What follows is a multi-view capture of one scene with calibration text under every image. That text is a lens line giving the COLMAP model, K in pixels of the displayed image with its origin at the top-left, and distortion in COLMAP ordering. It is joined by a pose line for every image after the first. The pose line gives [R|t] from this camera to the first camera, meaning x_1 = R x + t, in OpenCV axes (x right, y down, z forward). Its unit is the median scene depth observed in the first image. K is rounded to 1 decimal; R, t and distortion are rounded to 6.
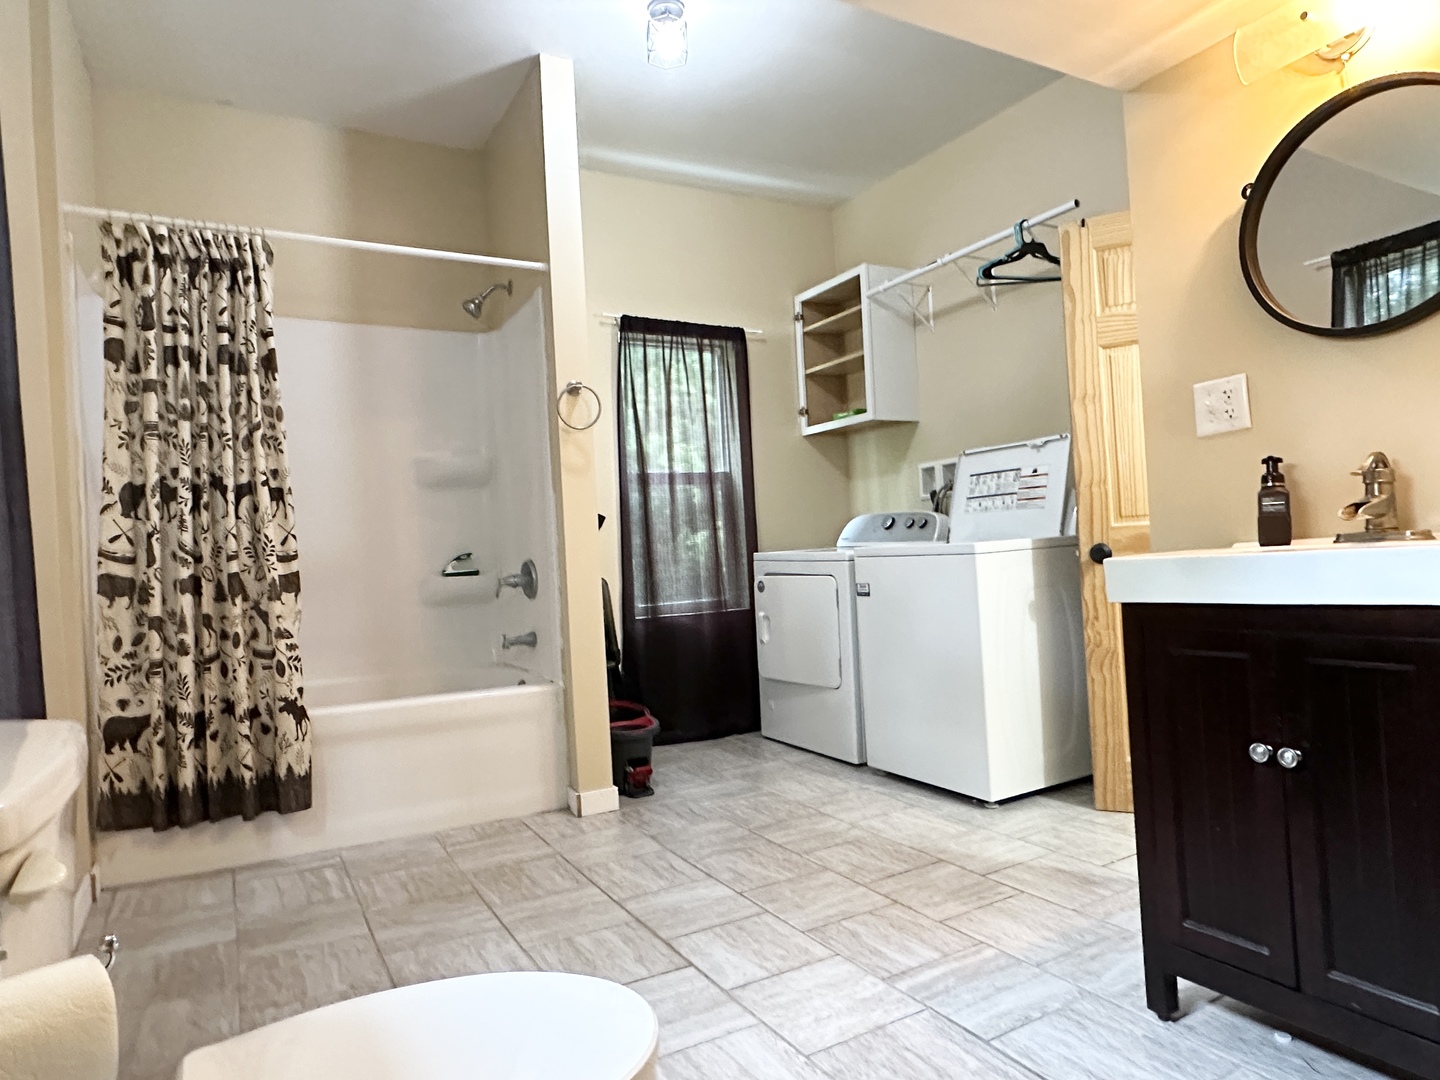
lens RADIAL K [[886.9, 0, 719.5], [0, 886.9, 539.8], [0, 0, 1]] dist [-0.005681, 0.004166]
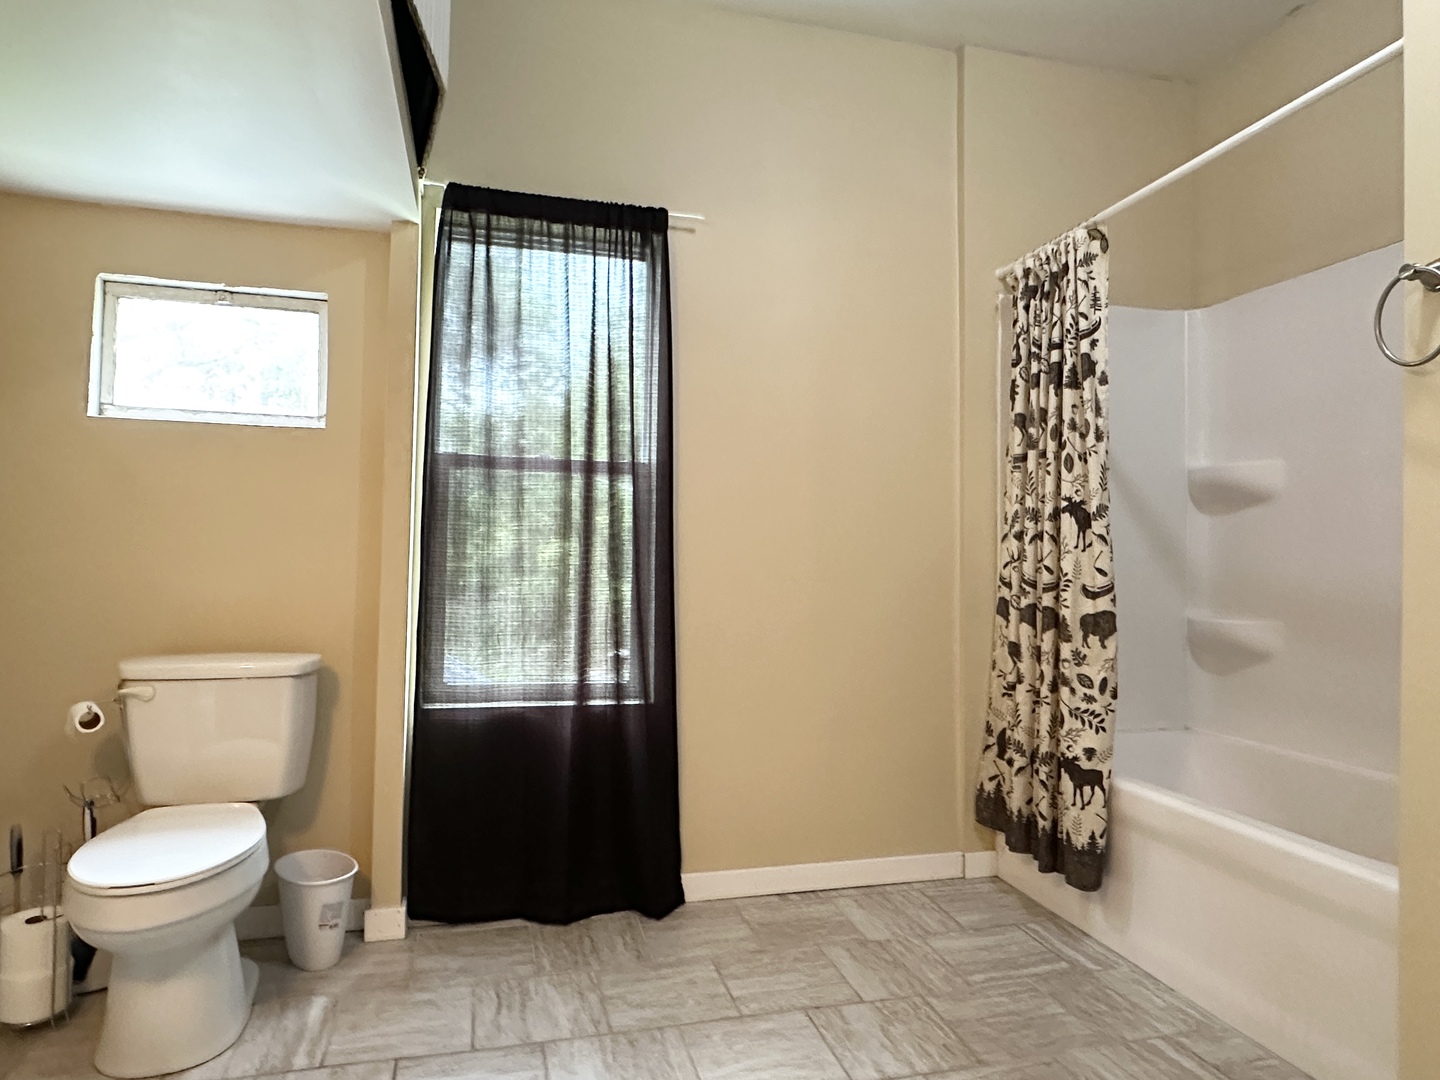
lens RADIAL K [[886.9, 0, 722.4], [0, 886.9, 550.9], [0, 0, 1]] dist [-0.005681, 0.004166]
pose [[-0.258544, 0.029926, -0.965536, 0.472105], [0.020690, 0.999462, 0.025438, -0.055325], [0.965778, -0.013400, -0.259025, 0.958890]]
